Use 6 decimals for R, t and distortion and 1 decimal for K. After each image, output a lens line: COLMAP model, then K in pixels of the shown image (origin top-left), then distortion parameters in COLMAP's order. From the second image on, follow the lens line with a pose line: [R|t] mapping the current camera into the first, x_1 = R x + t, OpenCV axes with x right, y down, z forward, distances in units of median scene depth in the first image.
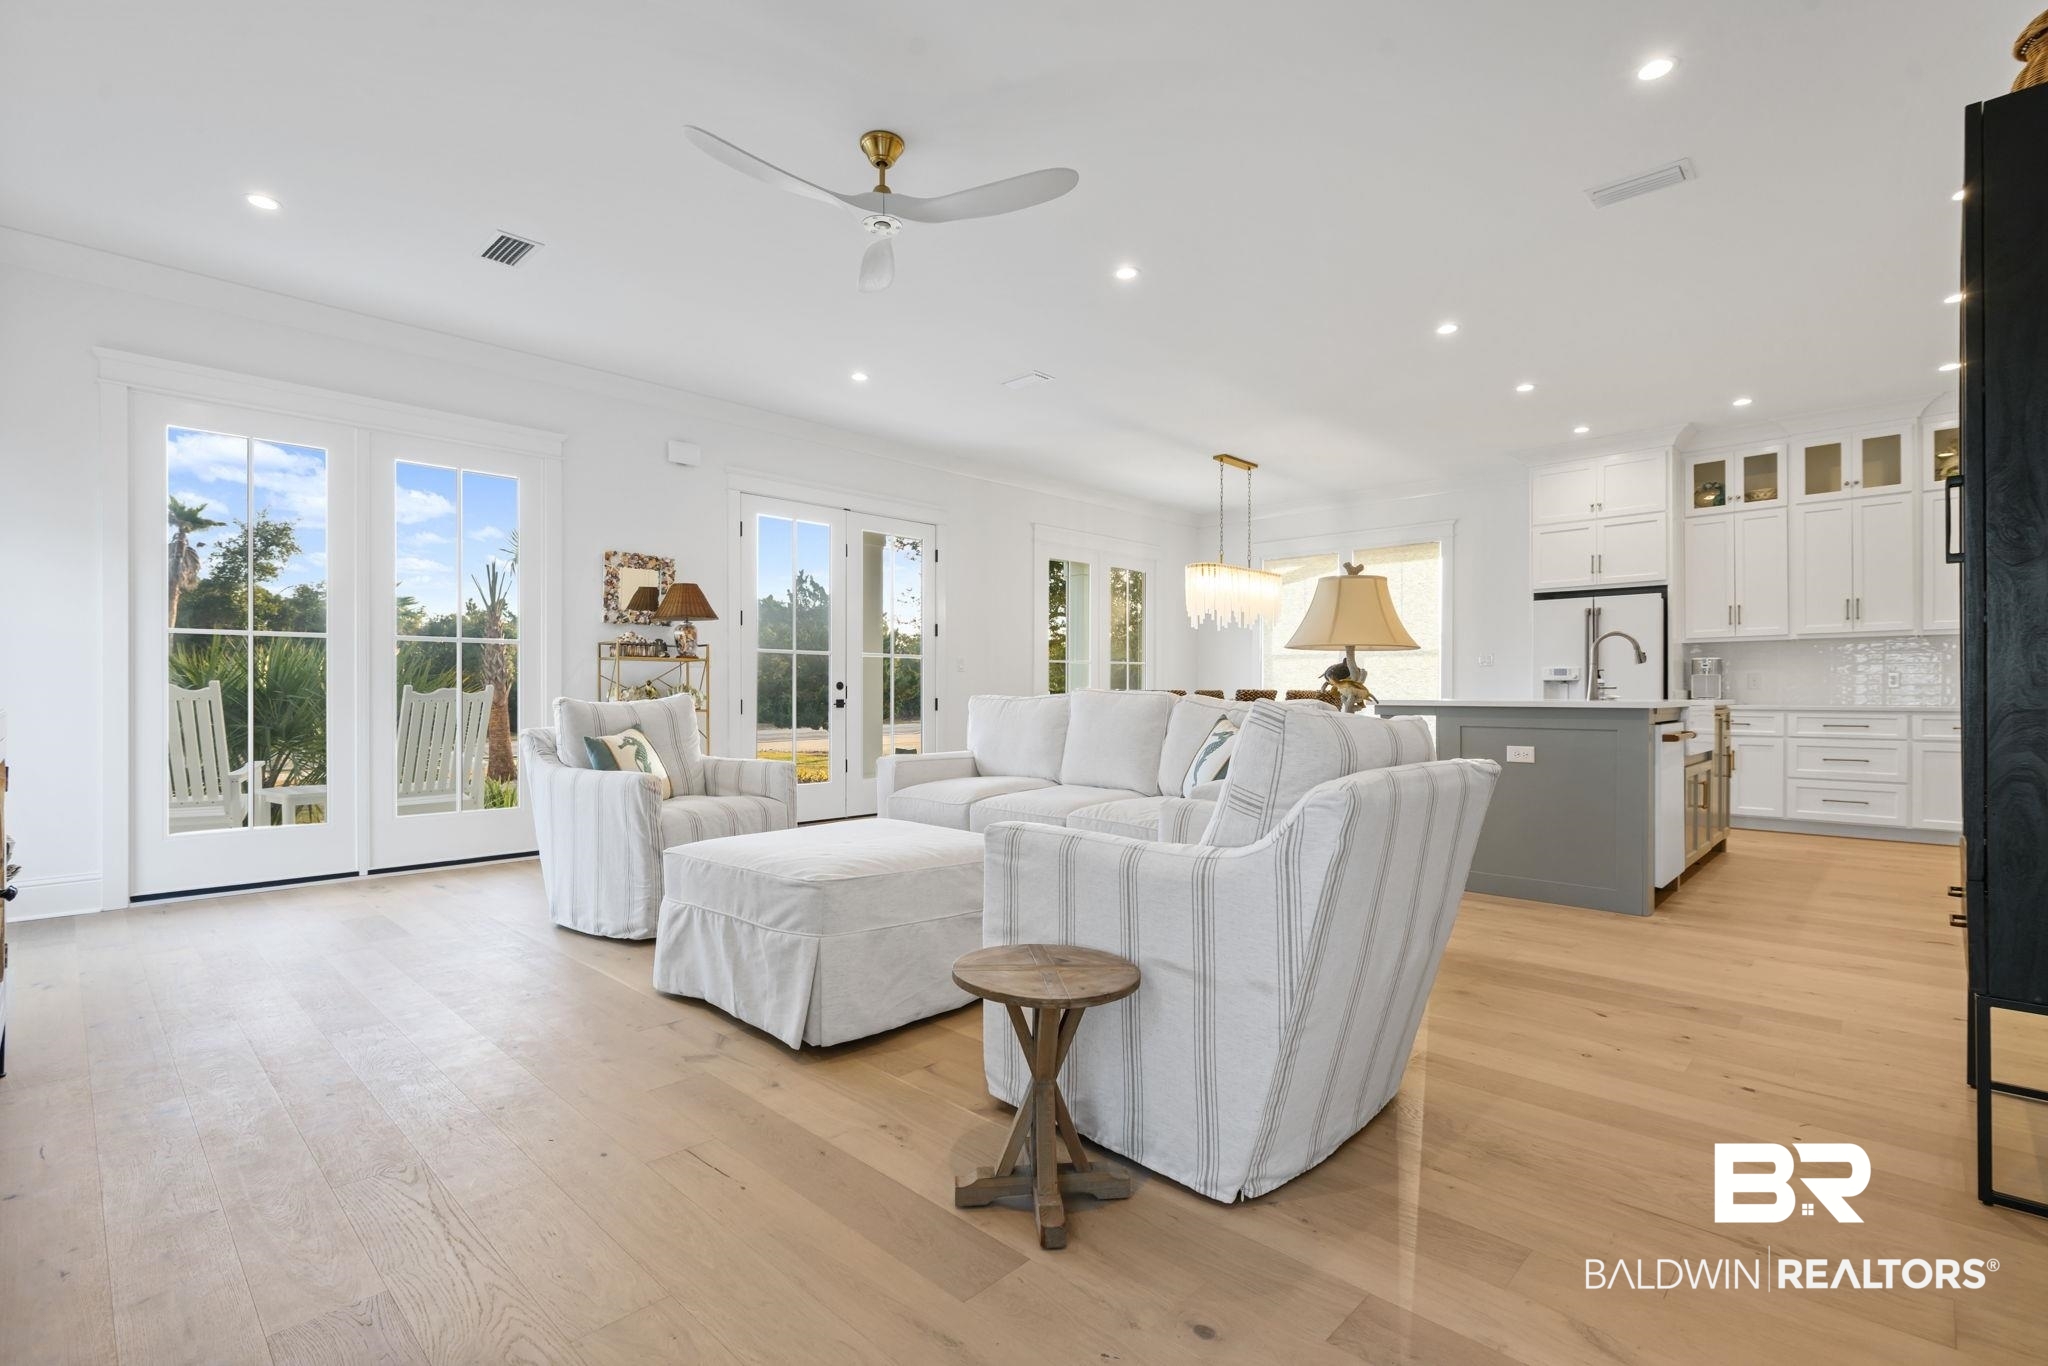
lens RADIAL K [[940.6, 0, 1035.8], [0, 940.6, 696.0], [0, 0, 1]] dist [-0.000021, -0.001431]
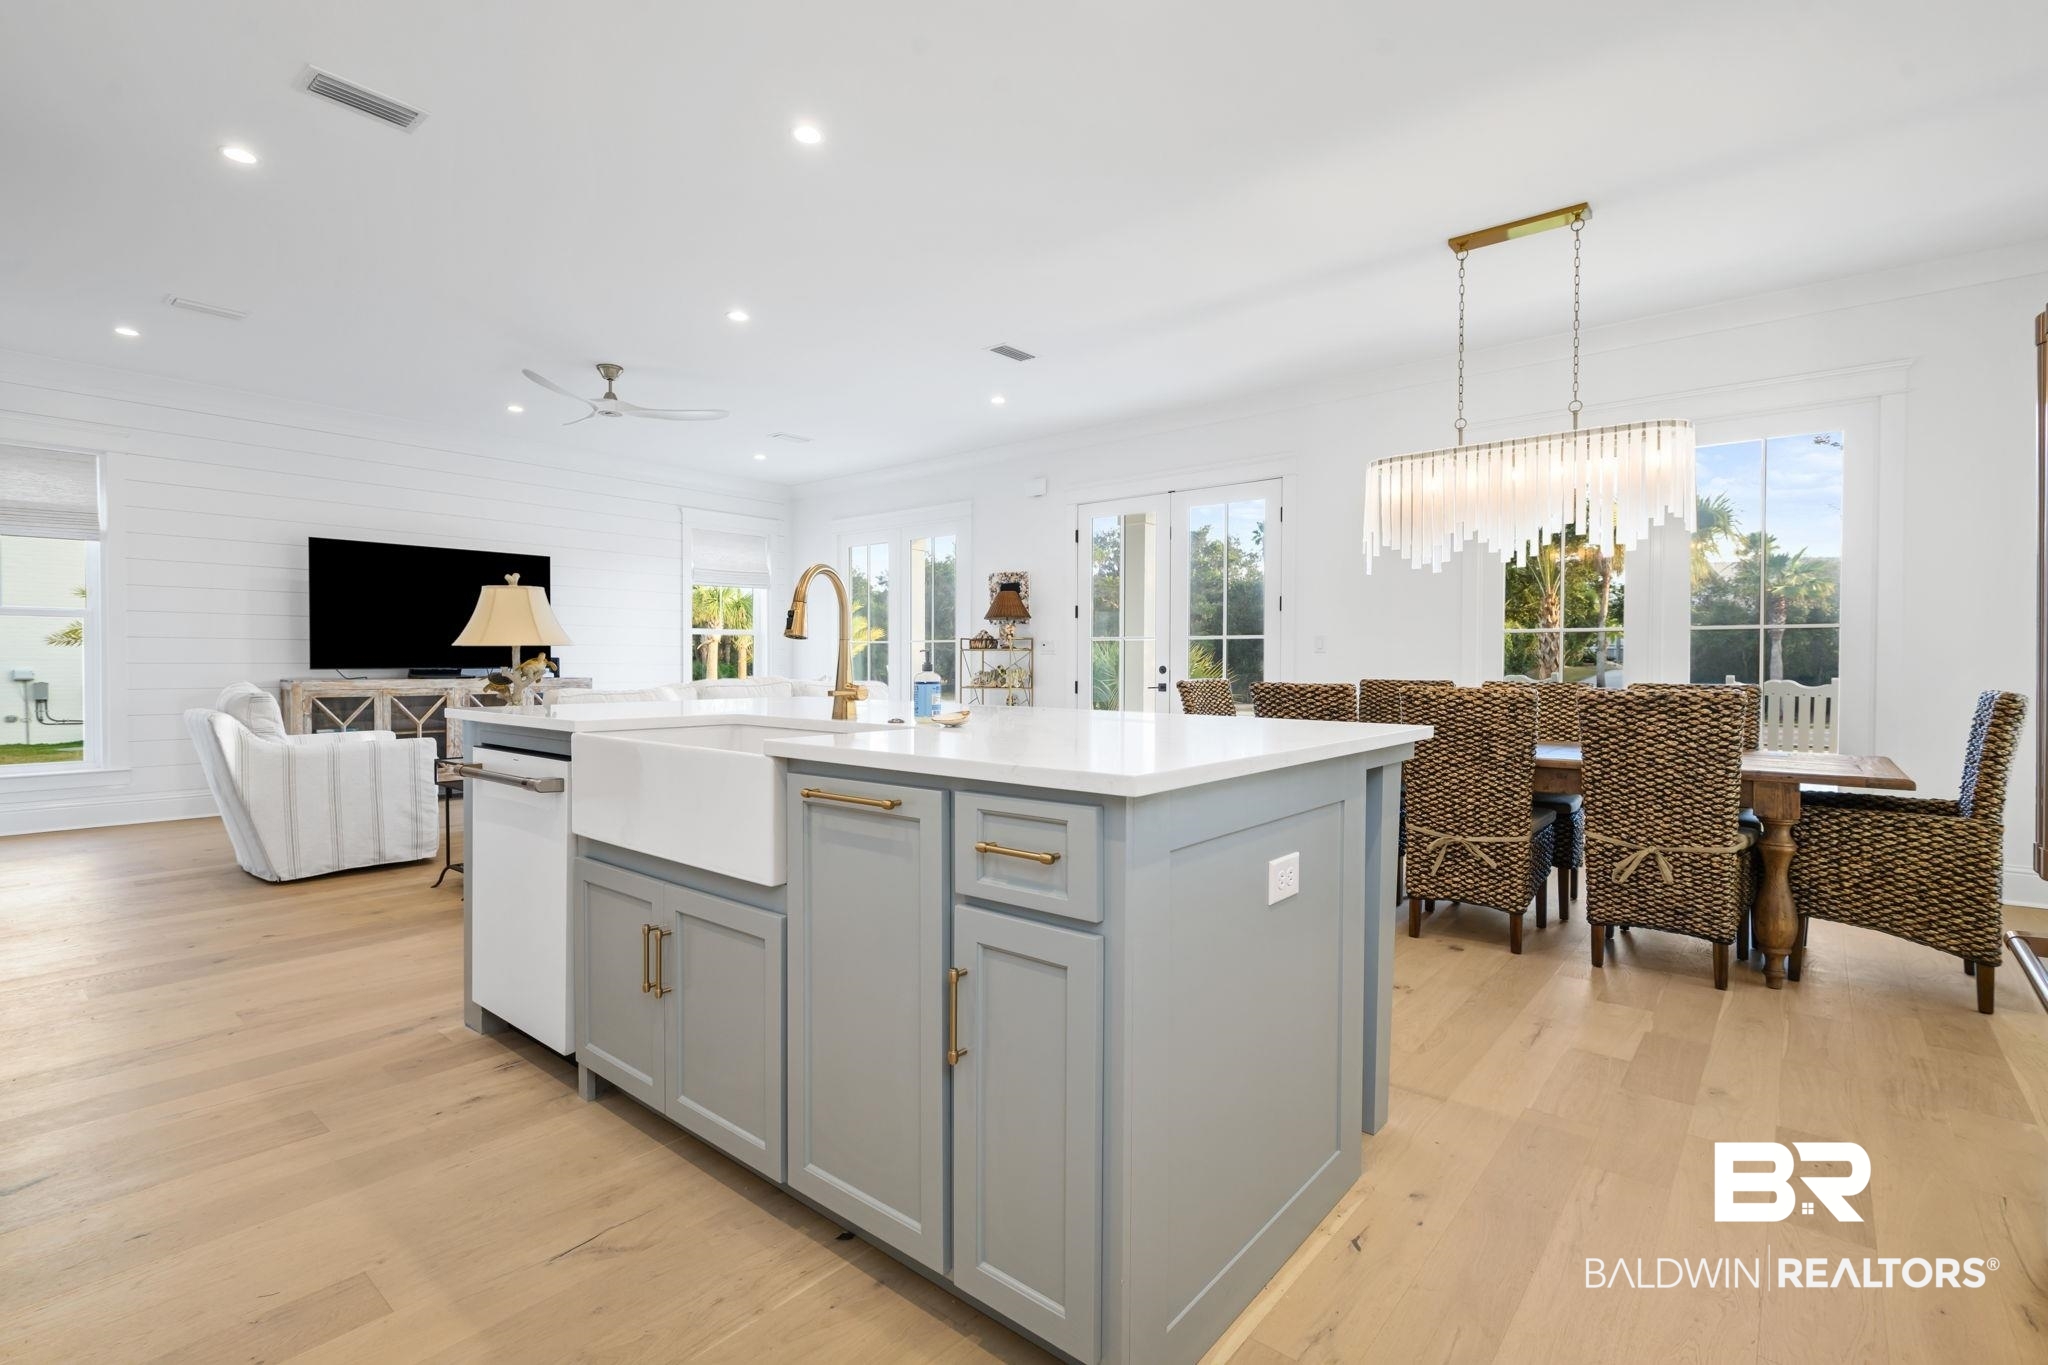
lens RADIAL K [[940.6, 0, 1033.8], [0, 940.6, 666.8], [0, 0, 1]] dist [-0.000021, -0.001431]
pose [[0.070506, 0.005290, -0.997497, 0.809257], [-0.007928, 0.999957, 0.004743, -0.018369], [0.997480, 0.007574, 0.070545, 0.813637]]
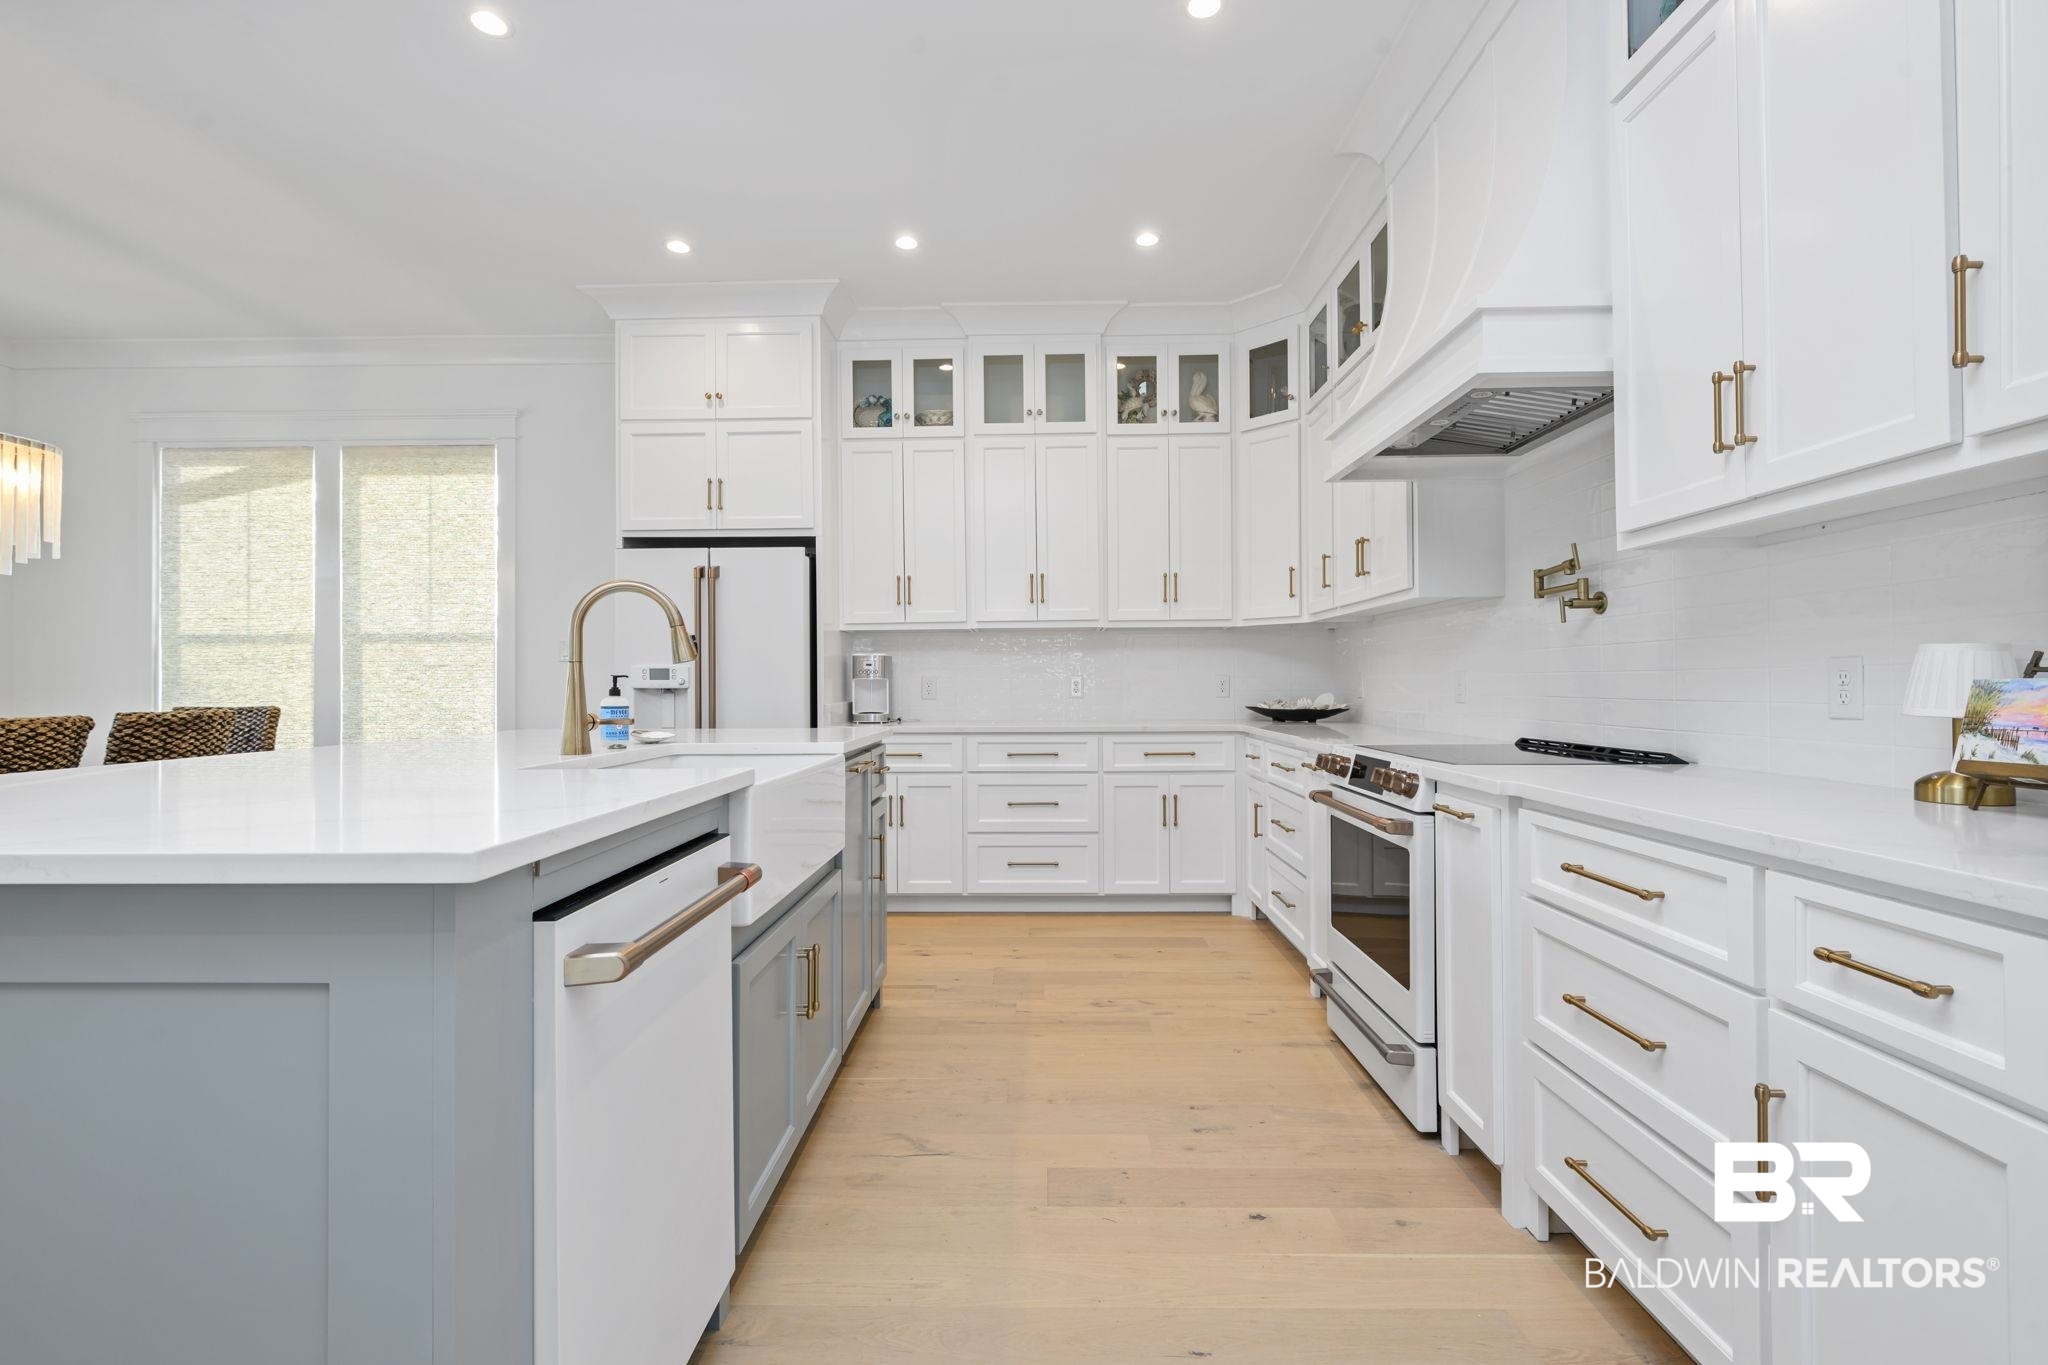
lens RADIAL K [[940.6, 0, 1026.0], [0, 940.6, 680.8], [0, 0, 1]] dist [-0.000021, -0.001431]
pose [[0.738416, -0.002721, 0.674340, 0.359139], [0.008604, 0.999948, -0.005386, -0.017360], [-0.674290, 0.009780, 0.738402, 0.451377]]
